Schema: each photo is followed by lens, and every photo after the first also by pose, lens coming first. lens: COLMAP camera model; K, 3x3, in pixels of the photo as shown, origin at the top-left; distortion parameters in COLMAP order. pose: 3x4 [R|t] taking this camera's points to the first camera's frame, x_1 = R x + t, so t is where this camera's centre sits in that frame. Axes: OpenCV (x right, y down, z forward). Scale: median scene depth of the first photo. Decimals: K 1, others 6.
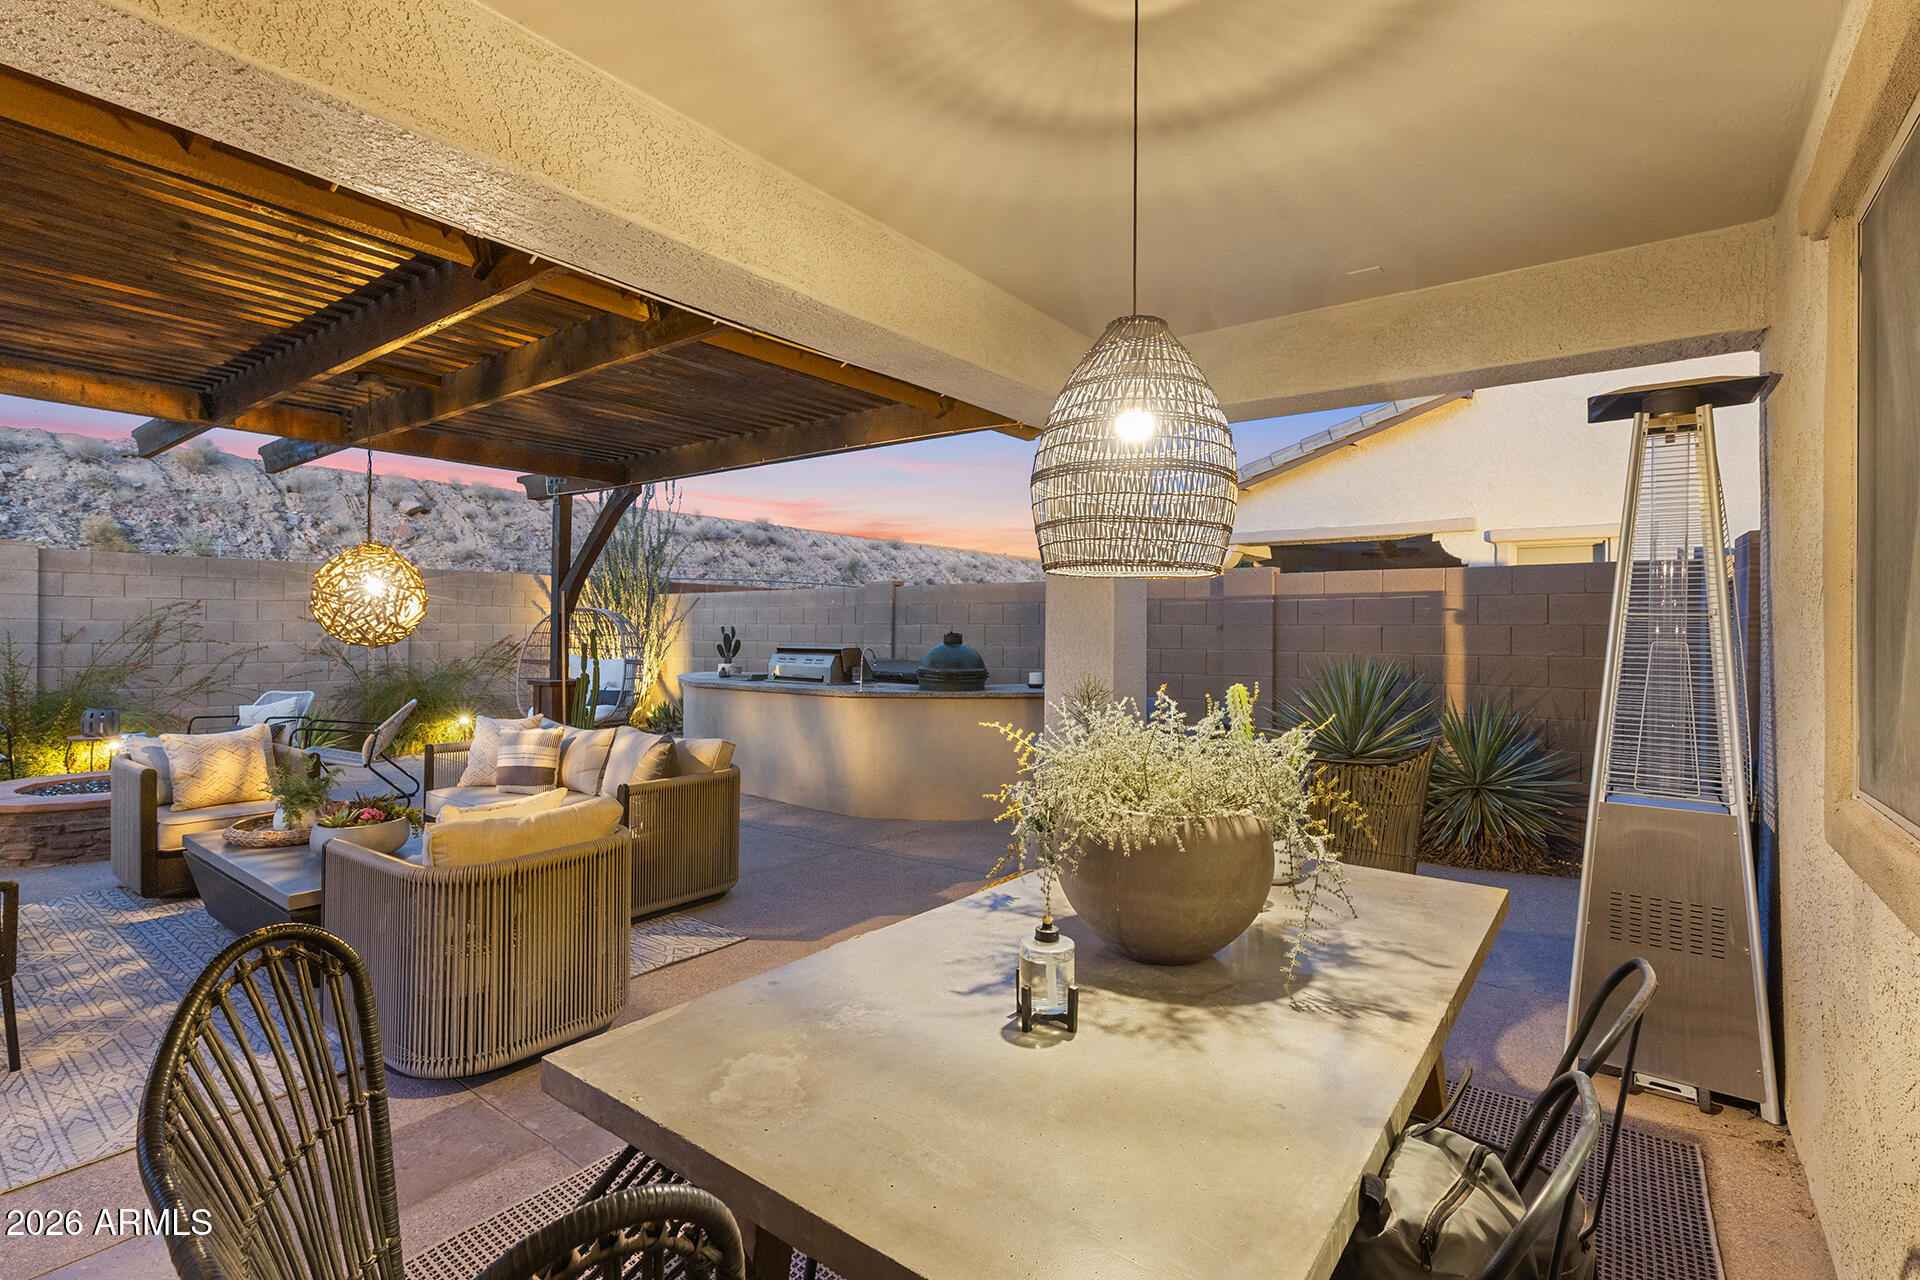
lens RADIAL K [[866.4, 0, 944.8], [0, 866.4, 632.0], [0, 0, 1]] dist [0.005304, -0.002548]
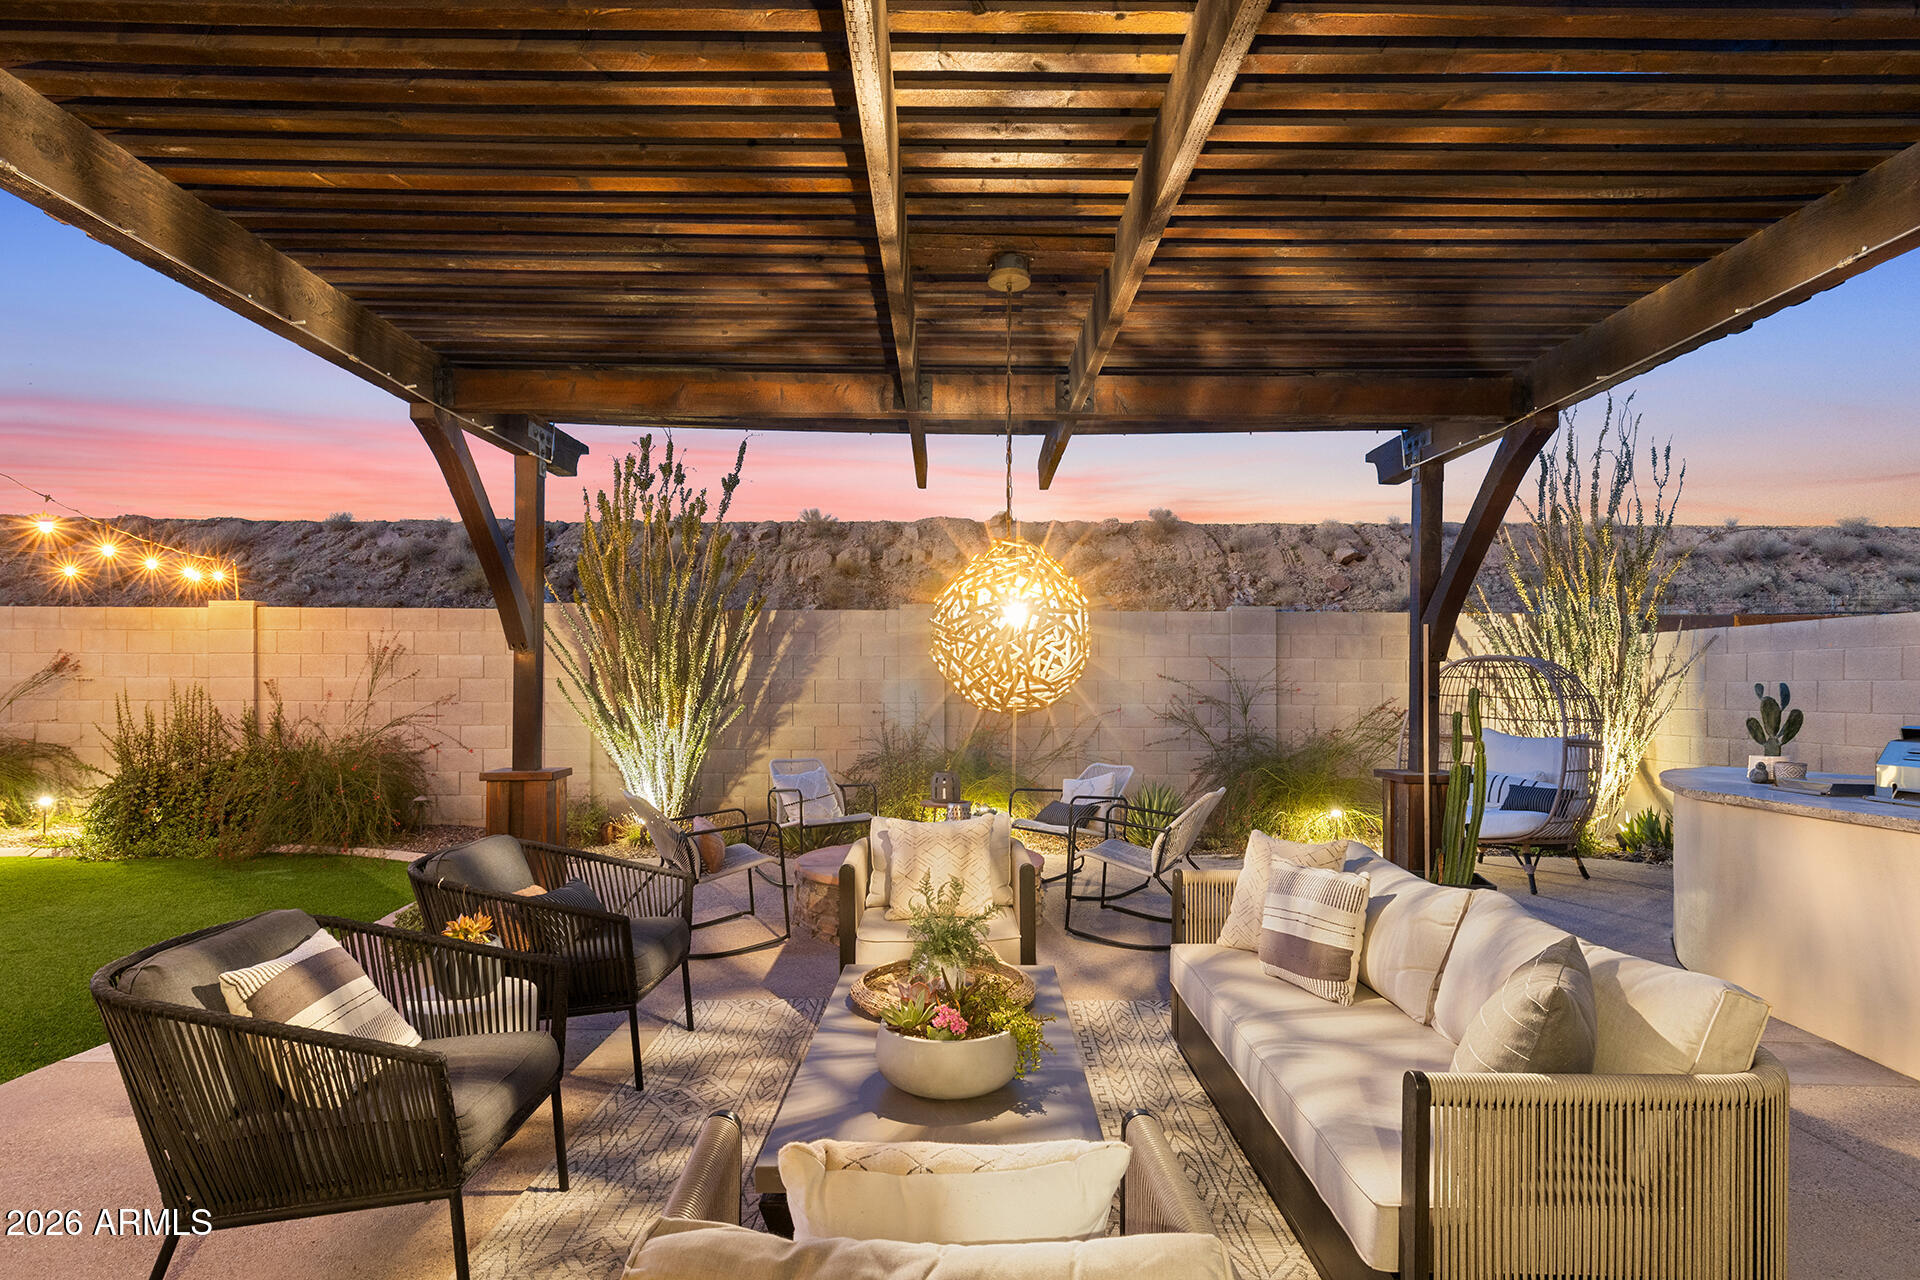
lens RADIAL K [[1027.9, 0, 966.3], [0, 1027.9, 674.2], [0, 0, 1]] dist [-0.013968, 0.004674]
pose [[0.602298, -0.012673, -0.798171, -0.050773], [-0.005174, 0.999791, -0.019779, 0.002289], [0.798254, 0.016043, 0.602107, 0.234291]]
